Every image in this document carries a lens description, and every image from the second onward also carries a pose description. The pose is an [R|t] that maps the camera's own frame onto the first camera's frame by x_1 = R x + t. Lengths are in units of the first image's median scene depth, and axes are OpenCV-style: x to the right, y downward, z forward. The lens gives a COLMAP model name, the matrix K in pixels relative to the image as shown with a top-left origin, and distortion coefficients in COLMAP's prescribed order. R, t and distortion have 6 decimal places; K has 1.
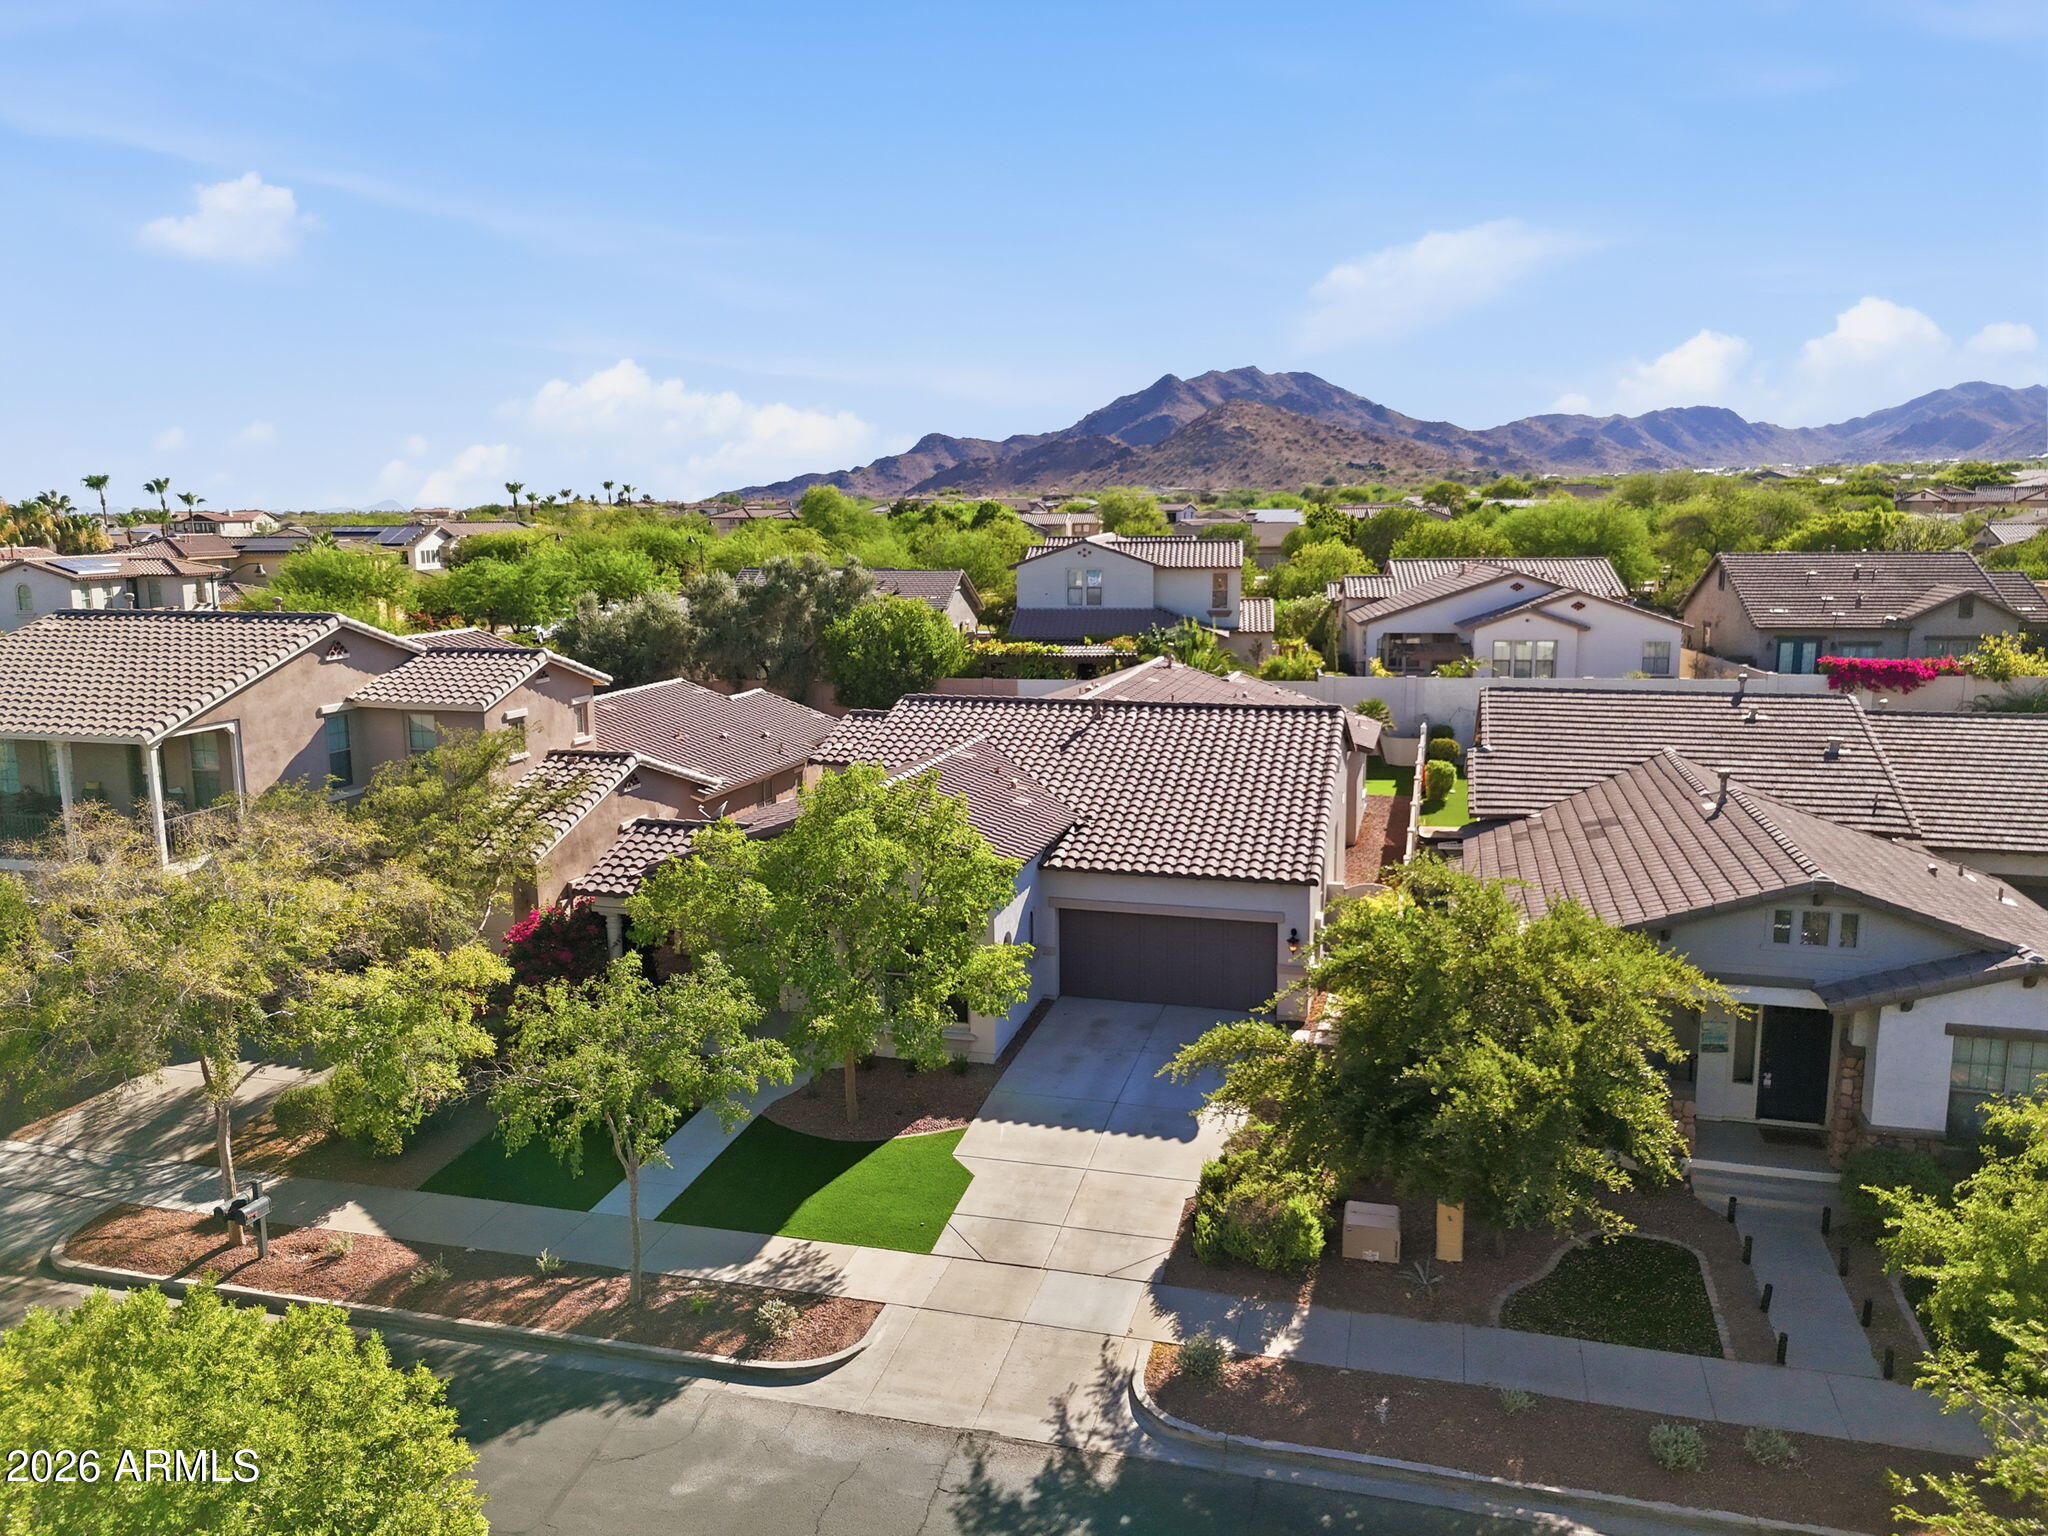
lens RADIAL K [[1527.9, 0, 1021.5], [0, 1527.9, 769.8], [0, 0, 1]] dist [0.057290, -0.049928]
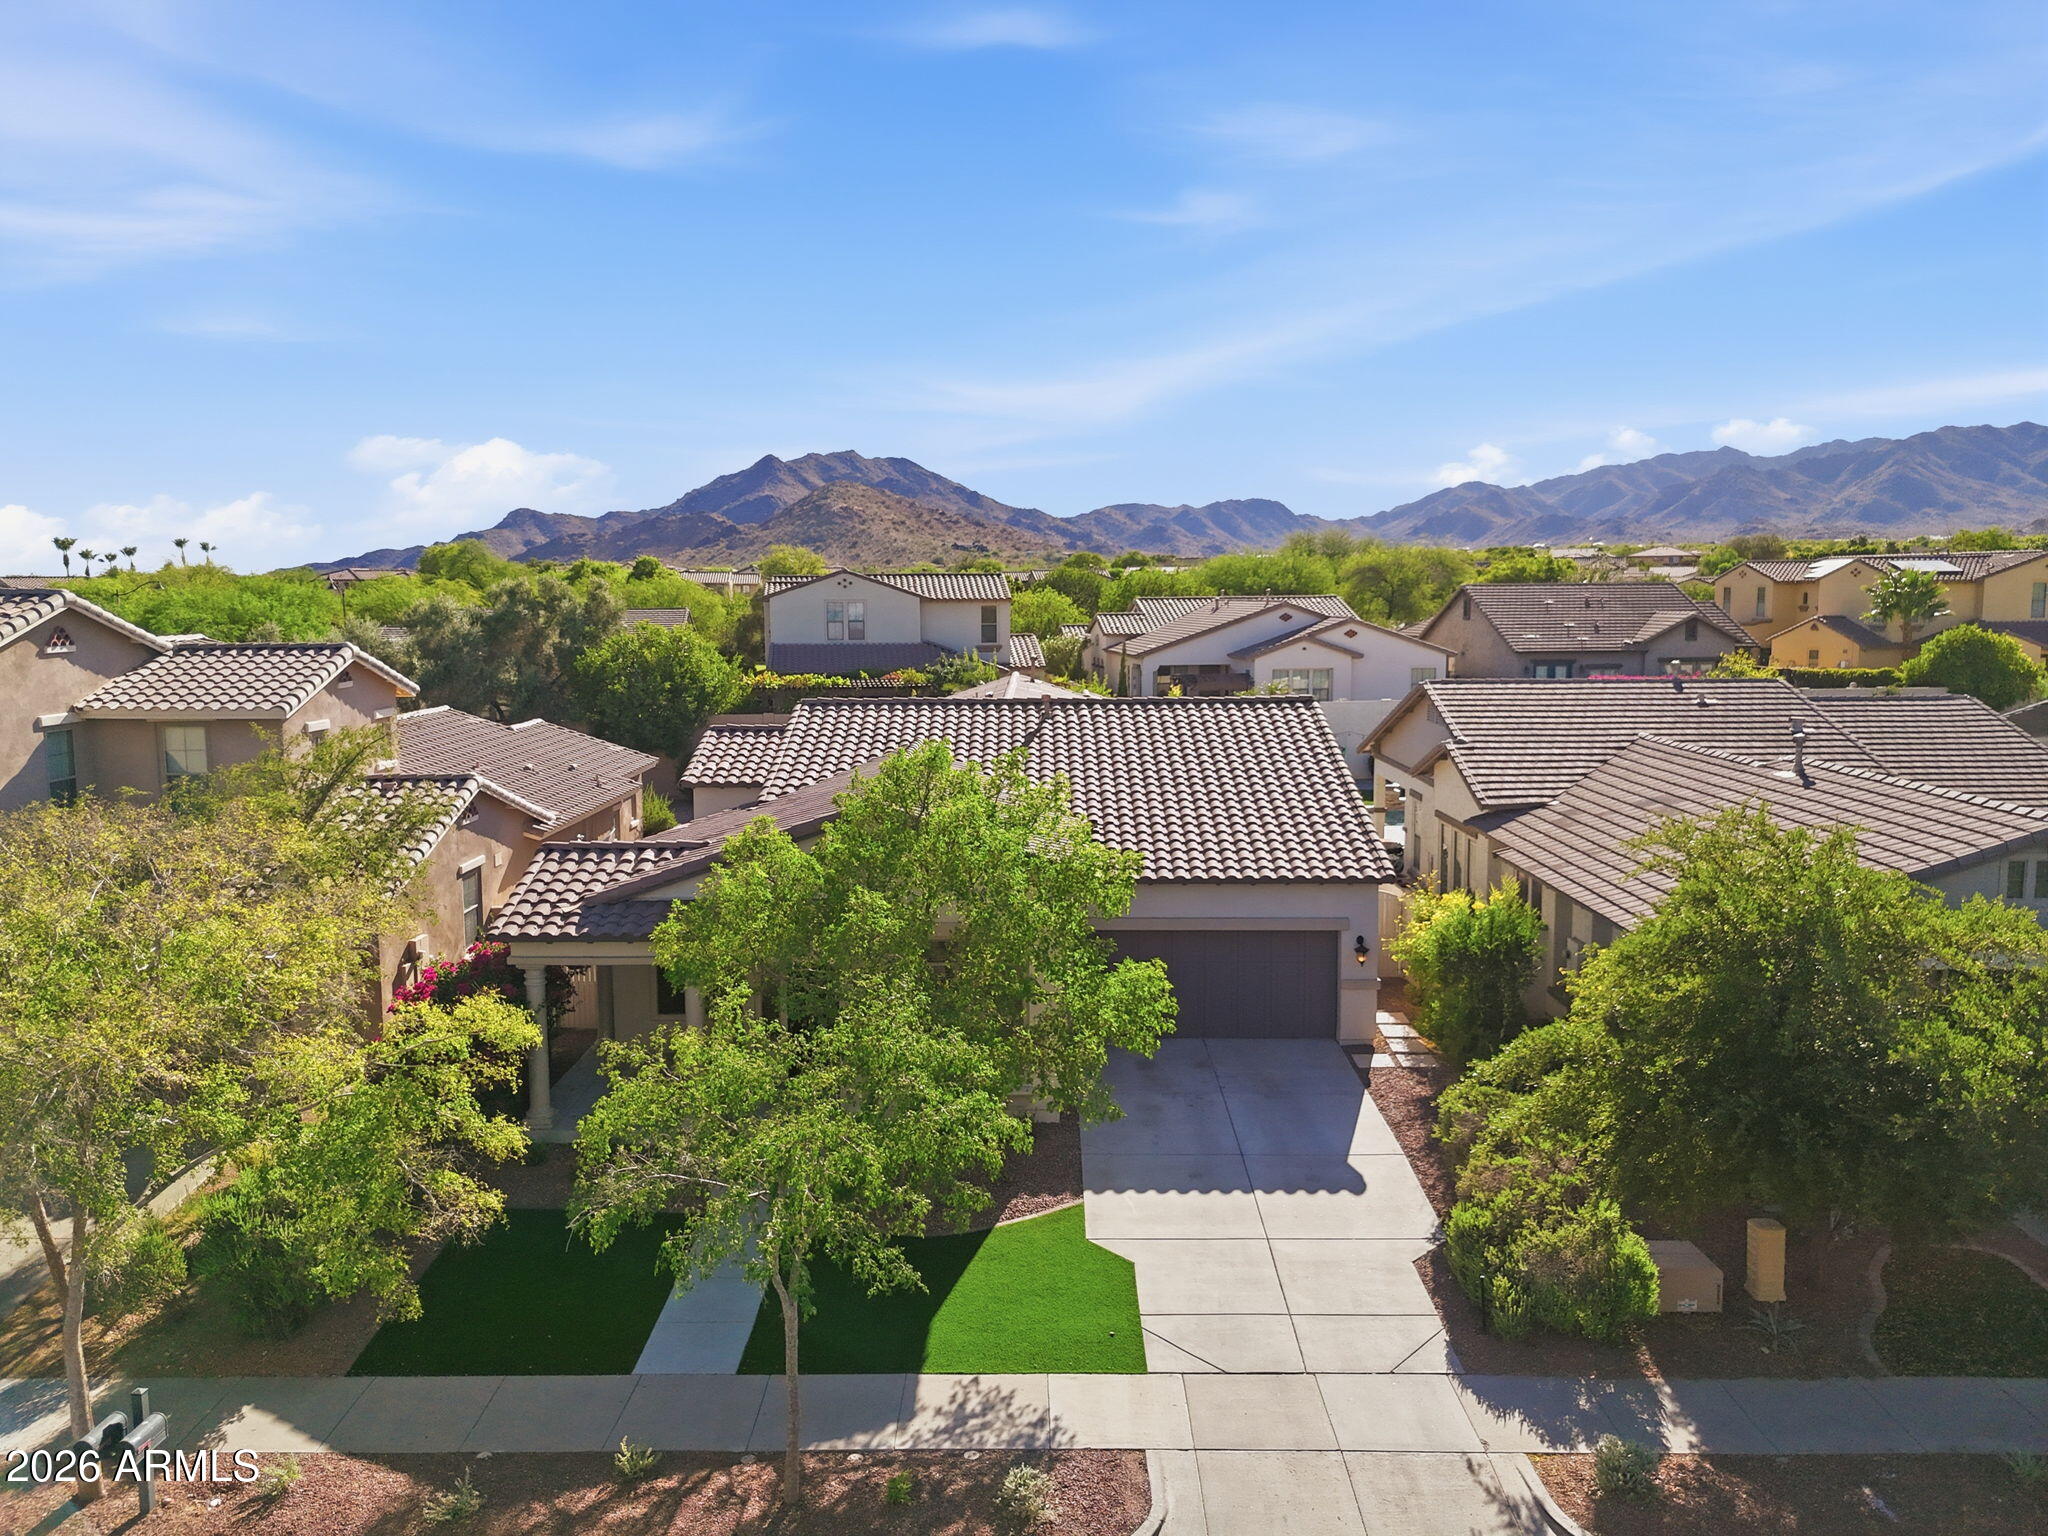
lens RADIAL K [[1527.9, 0, 1024.6], [0, 1527.9, 763.6], [0, 0, 1]] dist [0.057290, -0.049928]
pose [[0.966683, -0.028026, 0.254437, -0.193155], [0.042231, 0.997829, -0.050540, 0.037329], [-0.252468, 0.059601, 0.965768, 0.182988]]
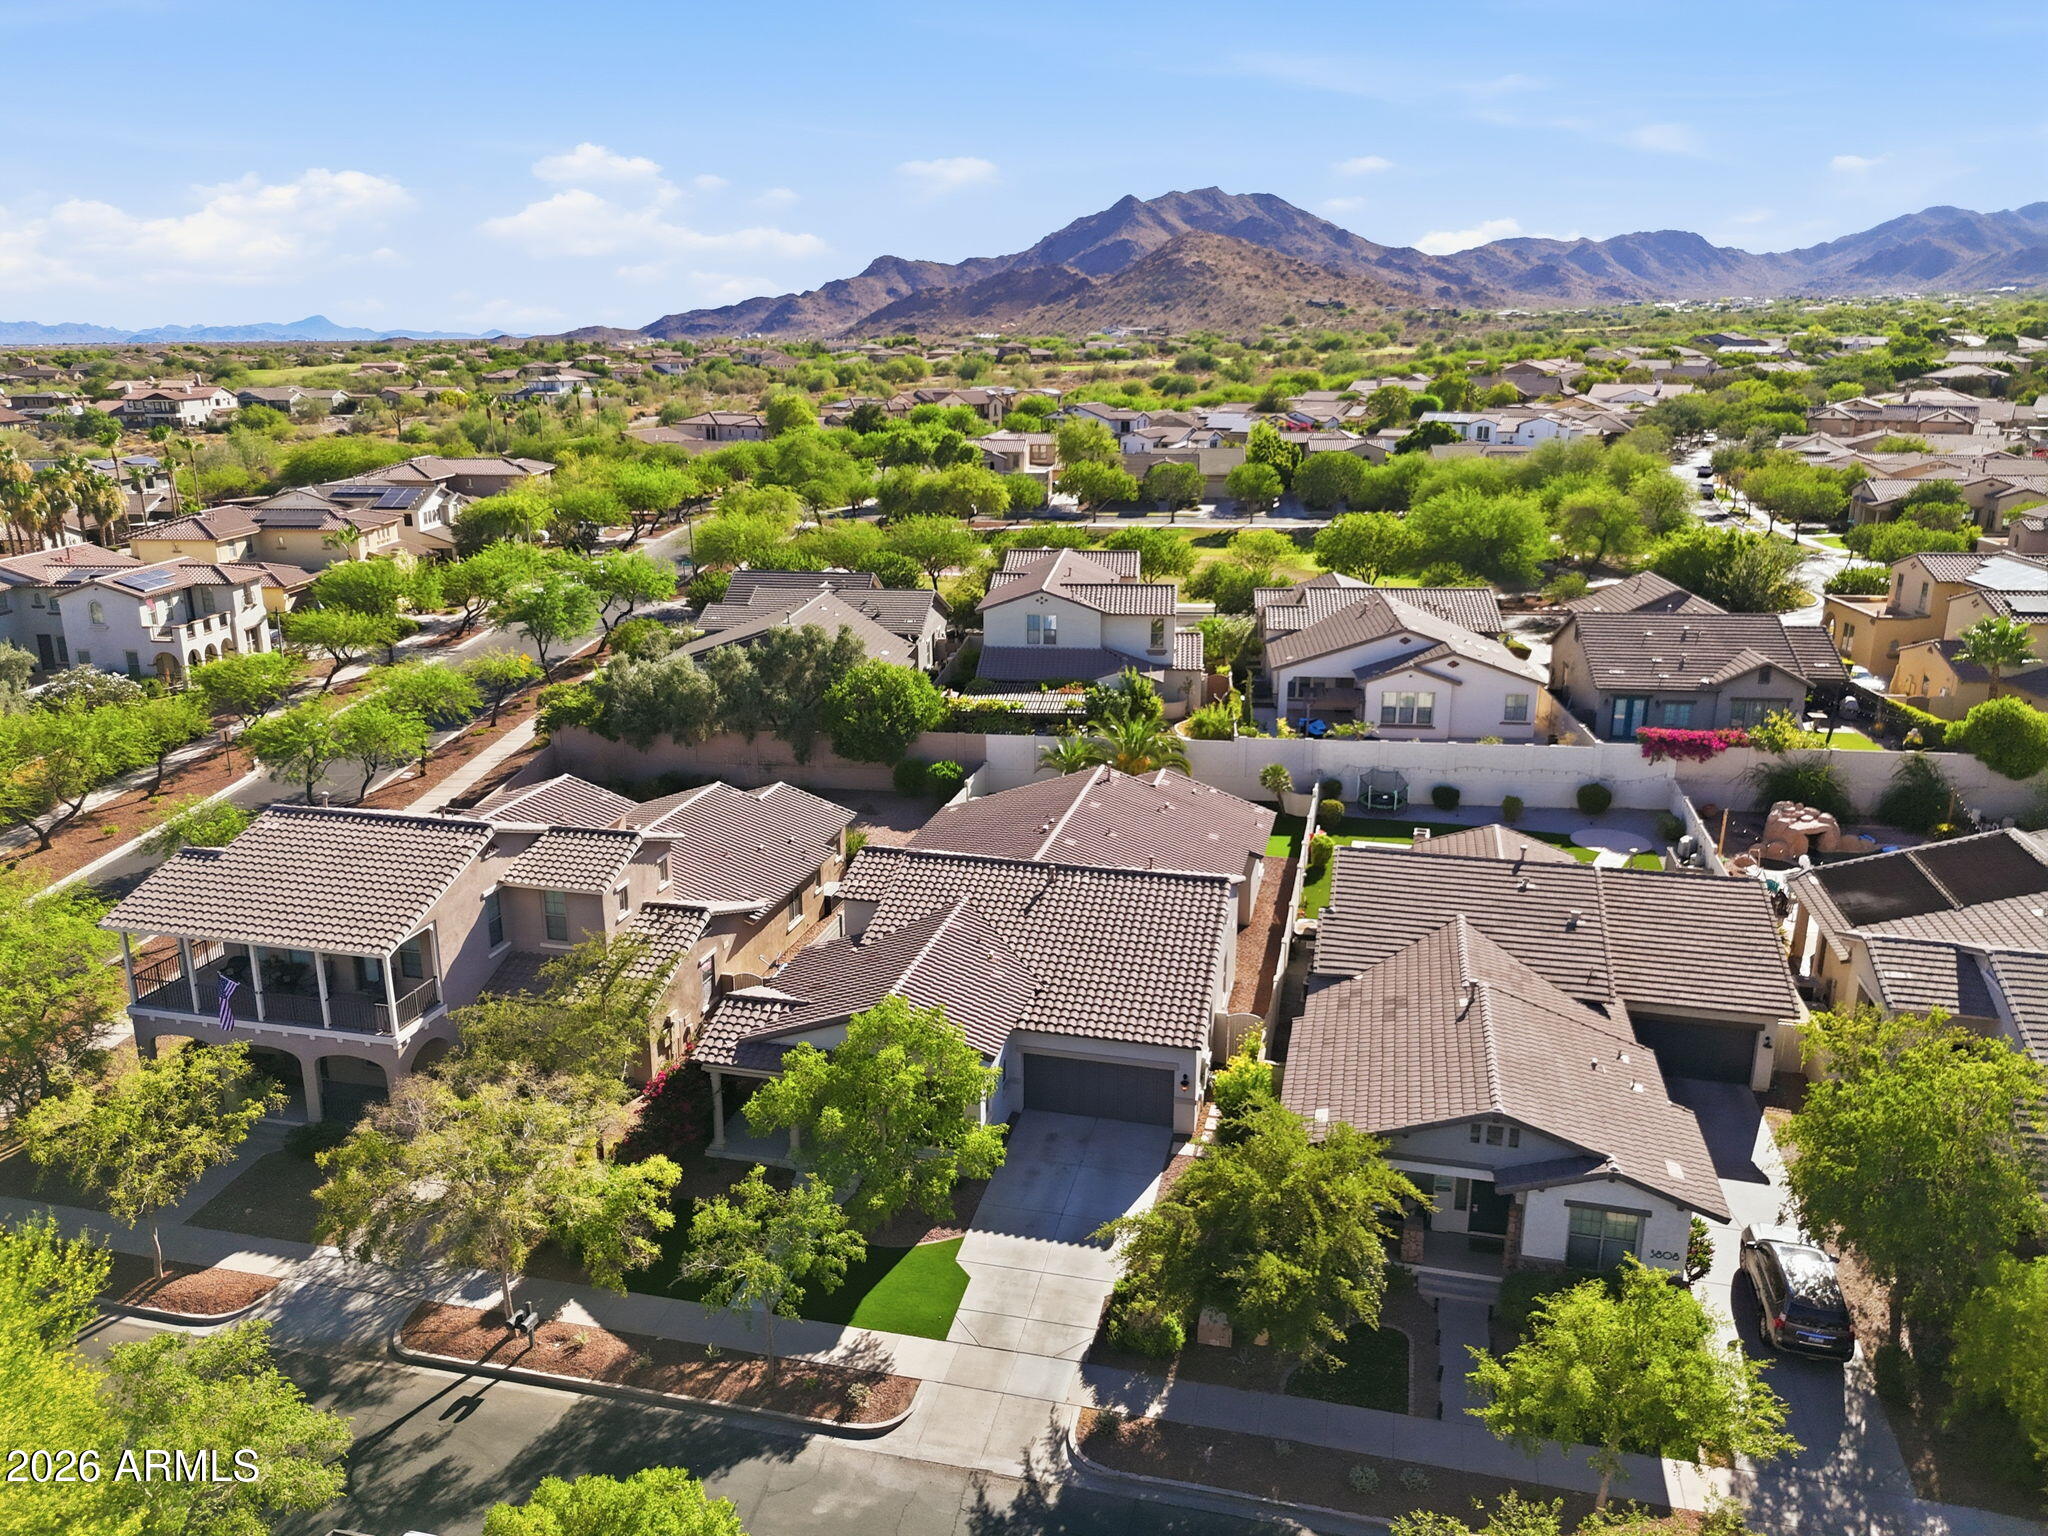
lens RADIAL K [[1527.9, 0, 1028.7], [0, 1527.9, 773.4], [0, 0, 1]] dist [0.057290, -0.049928]
pose [[0.999412, 0.000771, 0.034293, -0.018079], [-0.004669, 0.993503, 0.113713, -0.302496], [-0.033982, -0.113806, 0.992922, -0.356317]]
